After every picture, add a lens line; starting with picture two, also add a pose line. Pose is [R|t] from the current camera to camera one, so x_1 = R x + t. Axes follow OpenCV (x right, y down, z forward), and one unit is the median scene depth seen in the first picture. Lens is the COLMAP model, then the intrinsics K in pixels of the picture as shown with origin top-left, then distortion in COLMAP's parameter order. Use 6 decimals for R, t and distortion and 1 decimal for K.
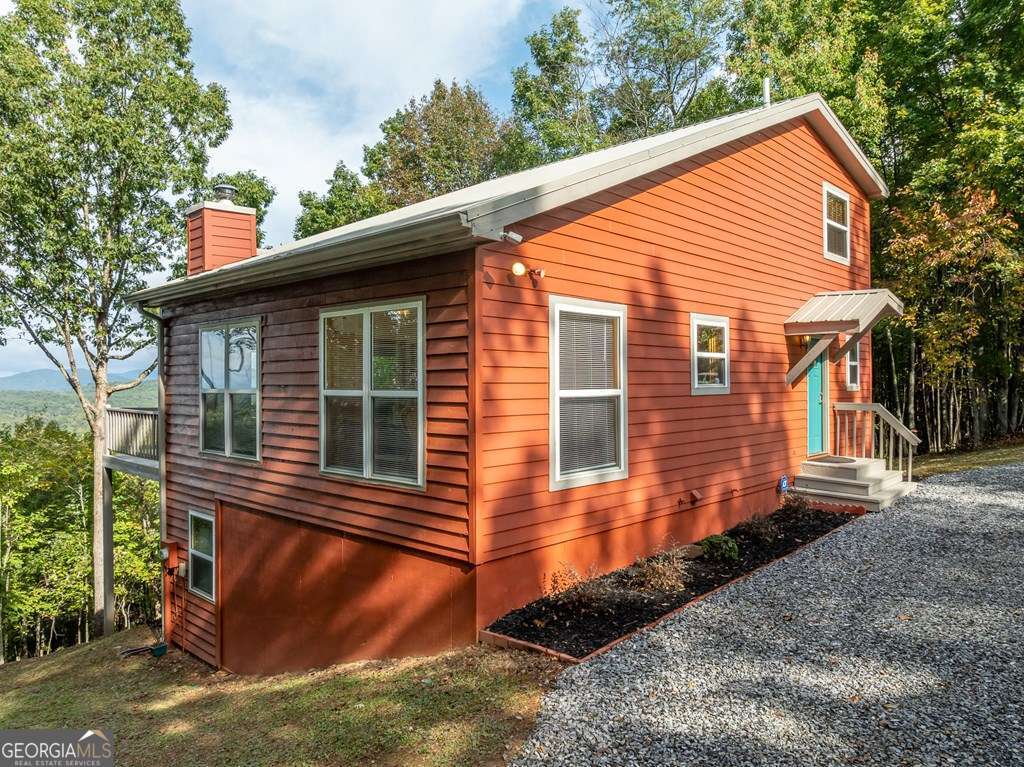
lens RADIAL K [[720.4, 0, 518.9], [0, 720.4, 381.7], [0, 0, 1]] dist [-0.024881, 0.003431]
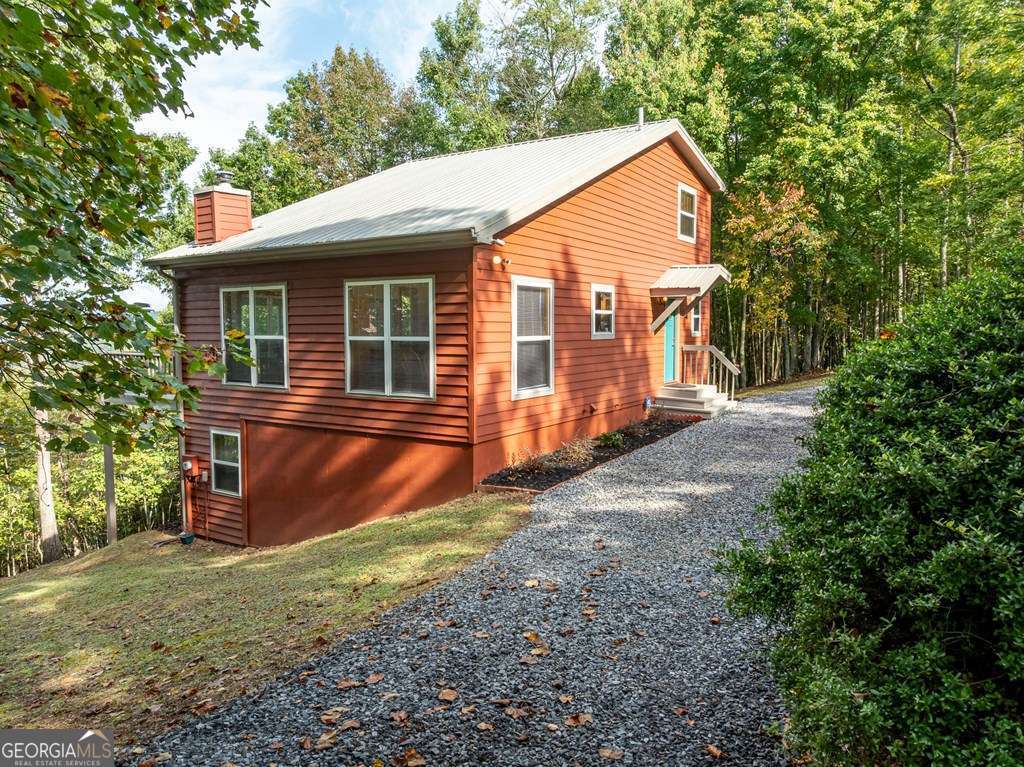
lens RADIAL K [[711.5, 0, 511.0], [0, 711.5, 385.1], [0, 0, 1]] dist [0.000259, 0.000008]
pose [[0.983953, -0.013388, 0.177923, -0.167540], [-0.000950, 0.996774, 0.080258, -0.004931], [-0.178424, -0.079139, 0.980766, -0.374258]]
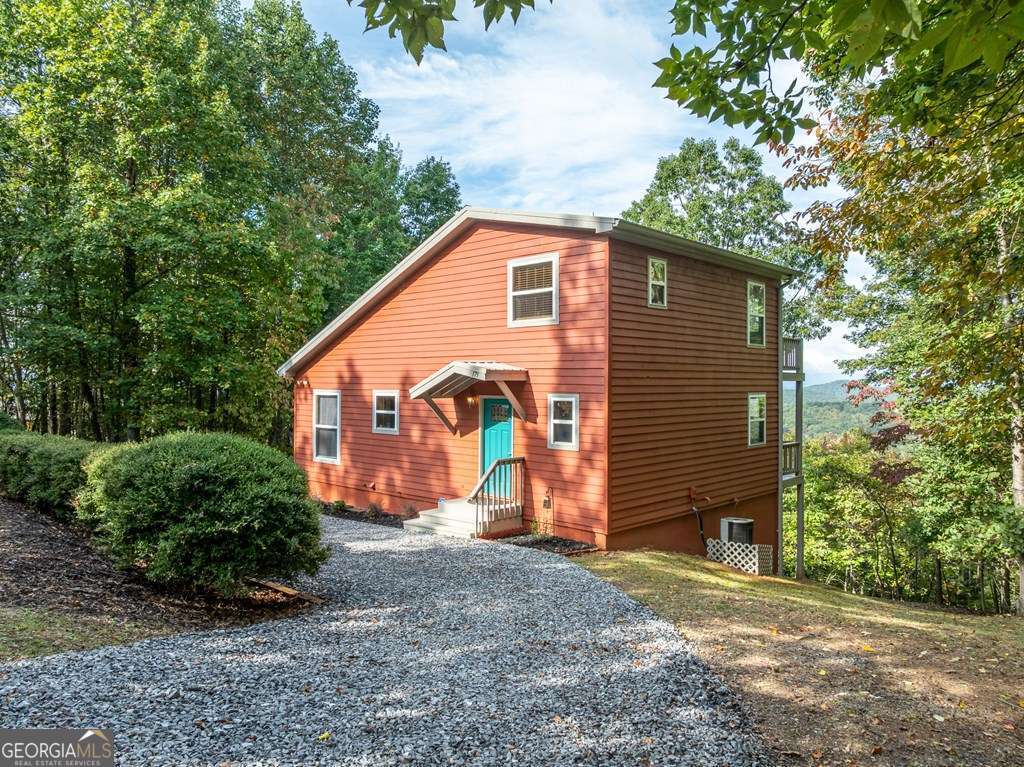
lens RADIAL K [[711.5, 0, 511.0], [0, 711.5, 385.1], [0, 0, 1]] dist [0.000259, 0.000008]
pose [[-0.024714, 0.008894, -0.999655, 1.974063], [0.000679, 0.999960, 0.008880, -0.115699], [0.999694, -0.000459, -0.024719, 1.303448]]
